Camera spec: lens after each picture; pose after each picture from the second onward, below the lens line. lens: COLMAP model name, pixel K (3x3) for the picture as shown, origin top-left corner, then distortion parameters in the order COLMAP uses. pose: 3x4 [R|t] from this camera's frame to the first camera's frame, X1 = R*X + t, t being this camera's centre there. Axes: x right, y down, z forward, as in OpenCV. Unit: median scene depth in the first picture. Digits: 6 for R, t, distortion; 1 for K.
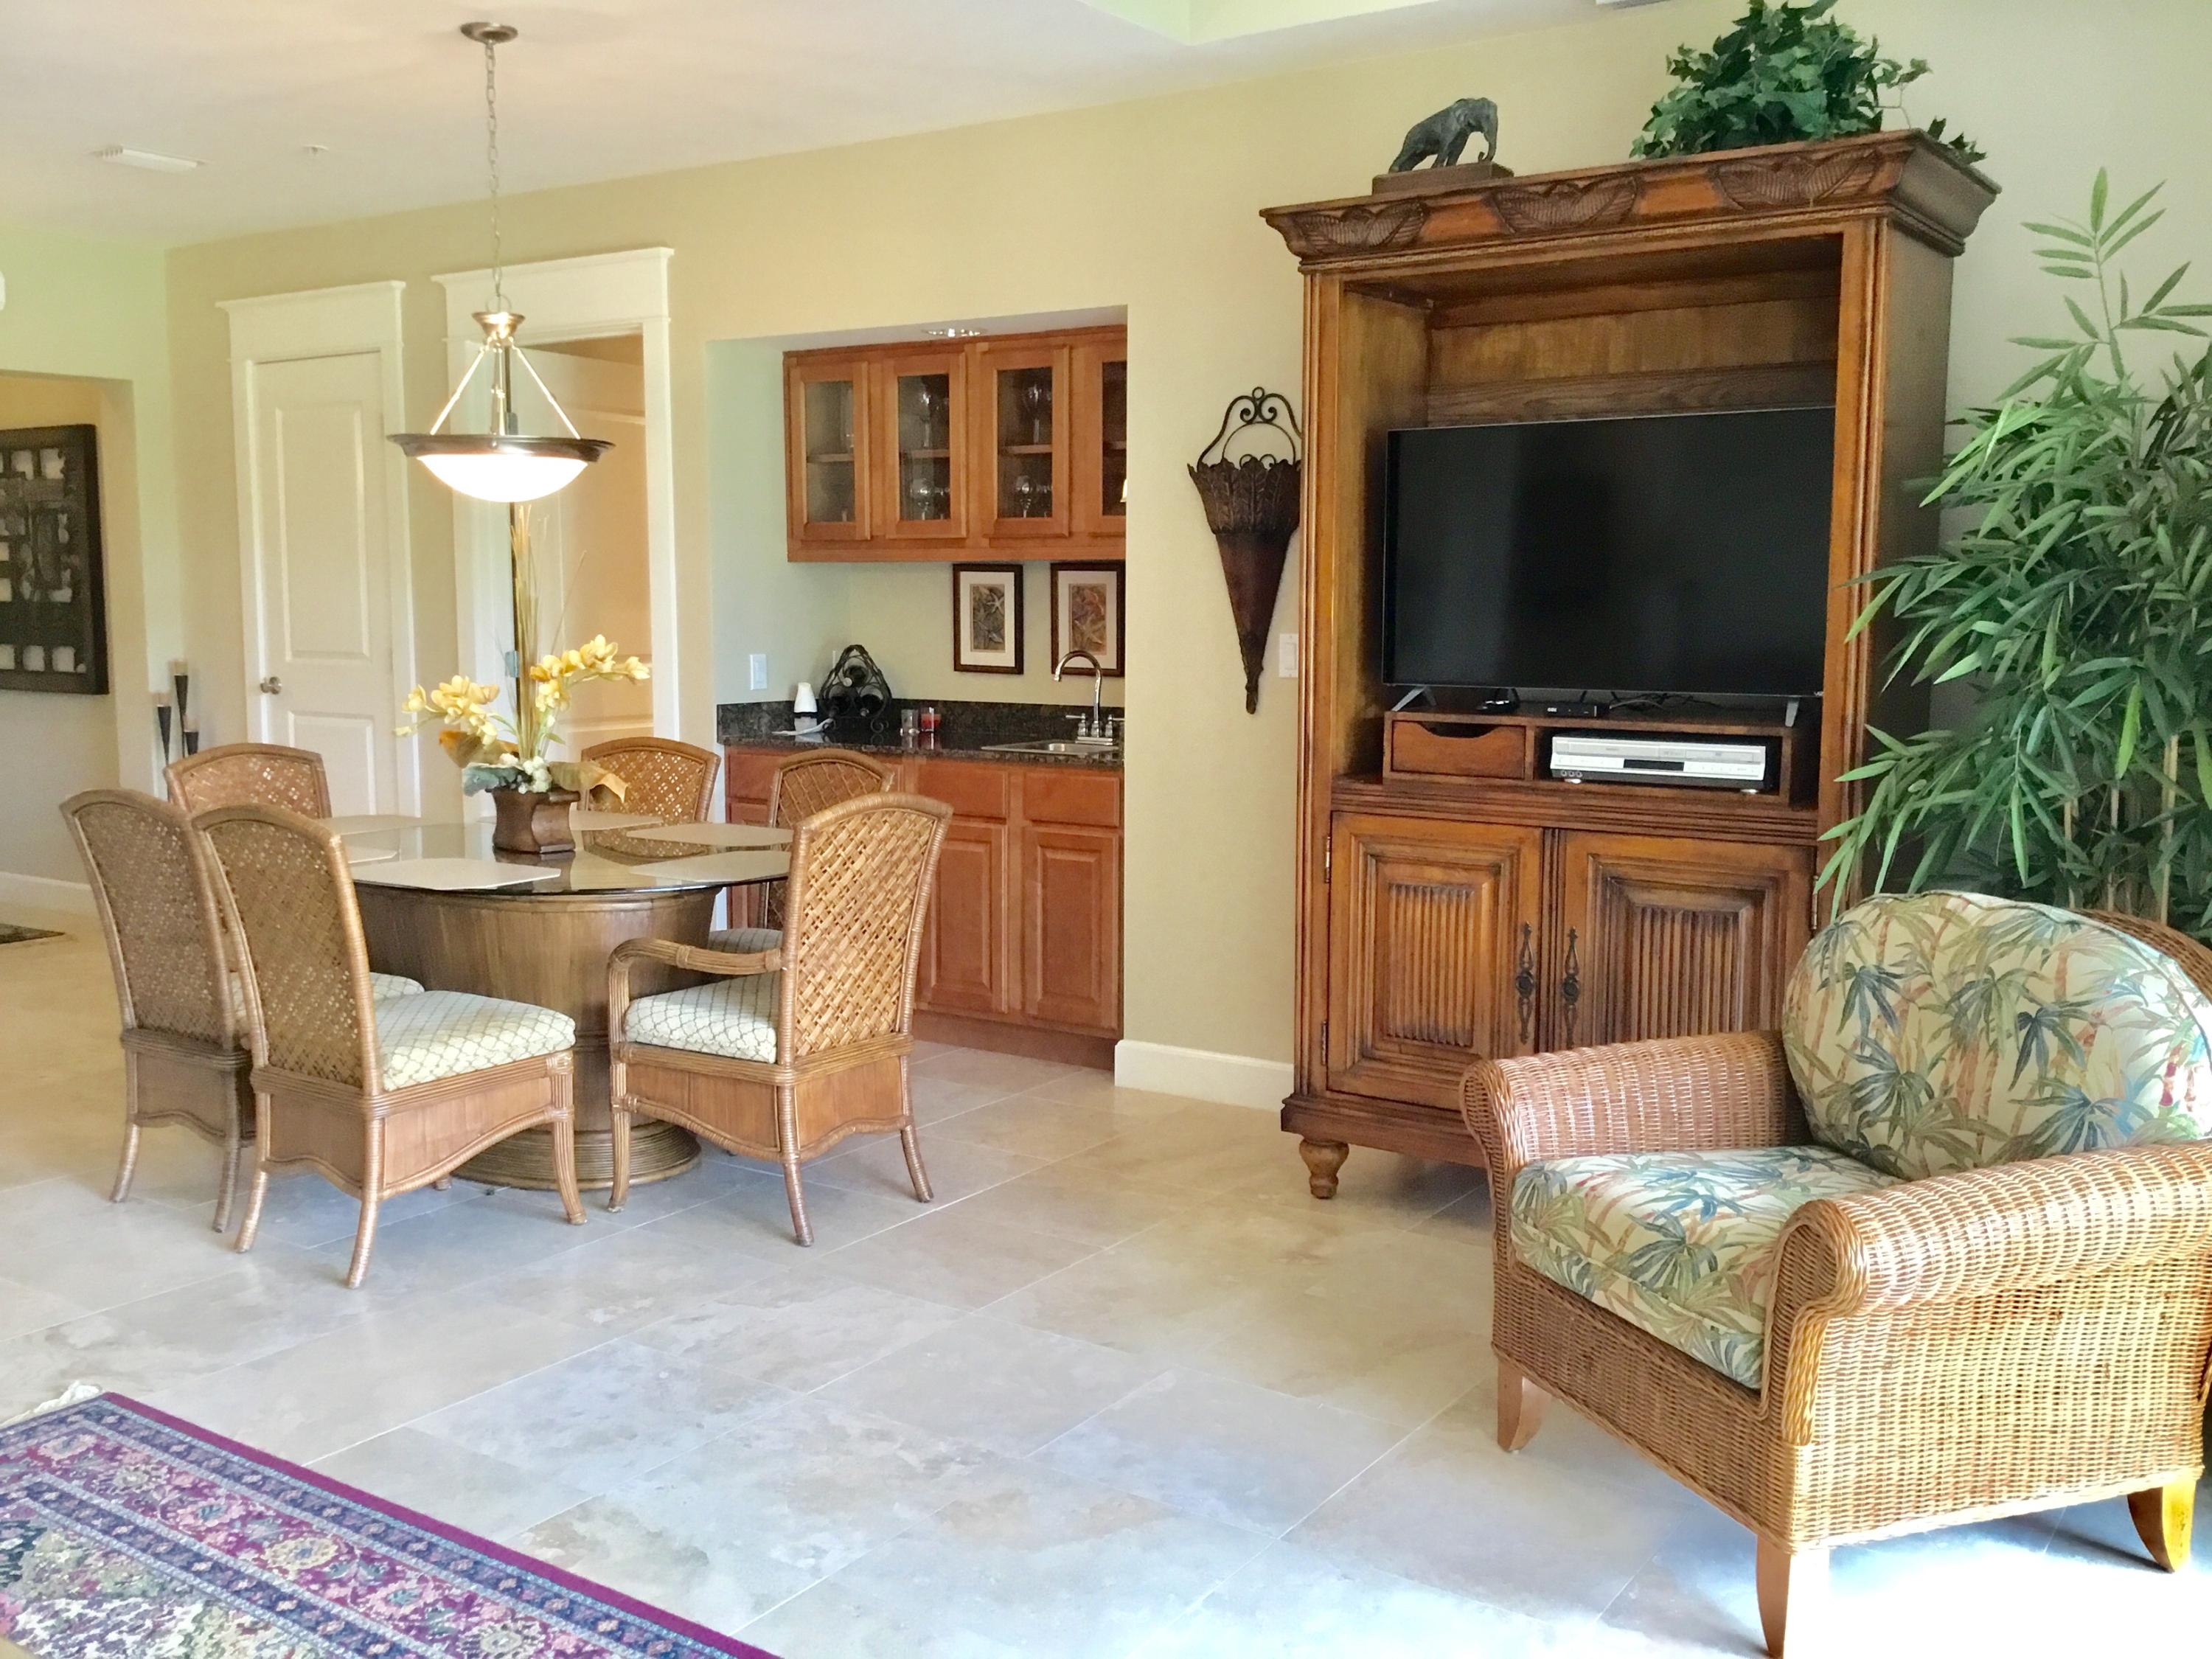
lens RADIAL K [[2004.1, 0, 1098.0], [0, 2004.1, 823.4], [0, 0, 1]] dist [0.101385, -0.202640]
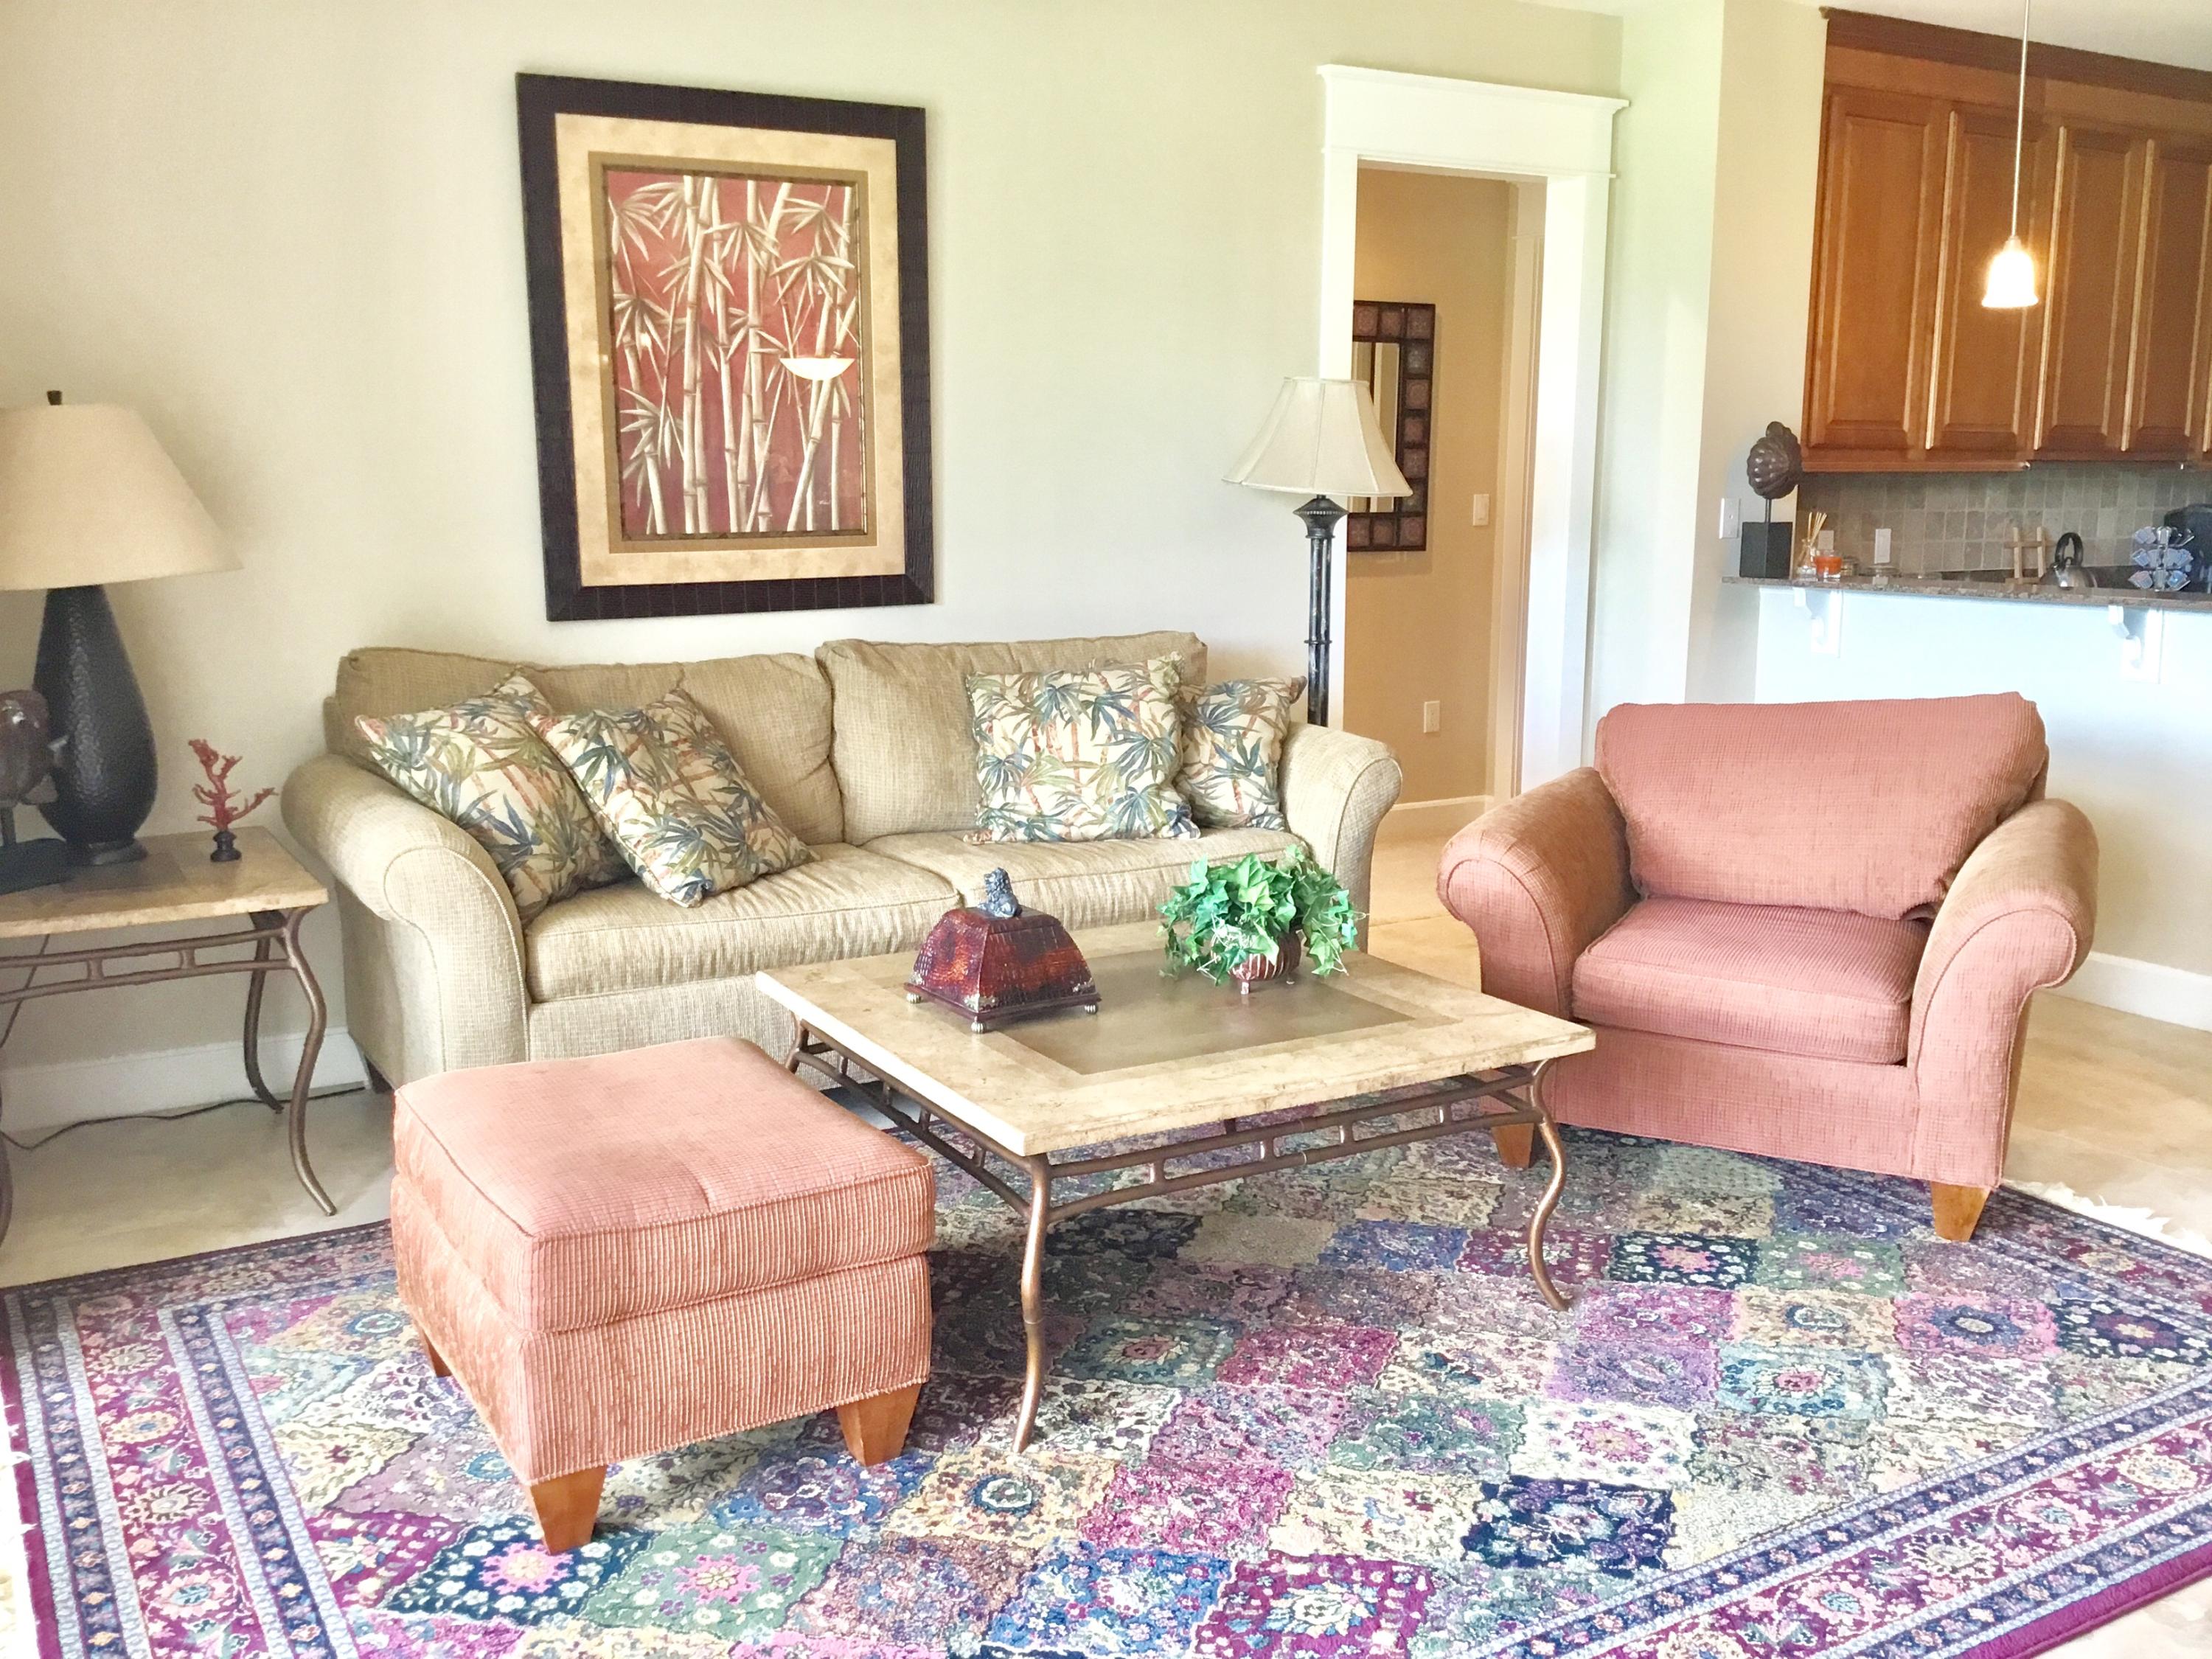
lens RADIAL K [[2015.2, 0, 1101.3], [0, 2015.2, 821.4], [0, 0, 1]] dist [0.041166, -0.073019]
pose [[-0.416680, 0.154558, -0.895818, 0.416282], [-0.109333, 0.969767, 0.218171, -0.059746], [0.902455, 0.188850, -0.387184, 0.582994]]
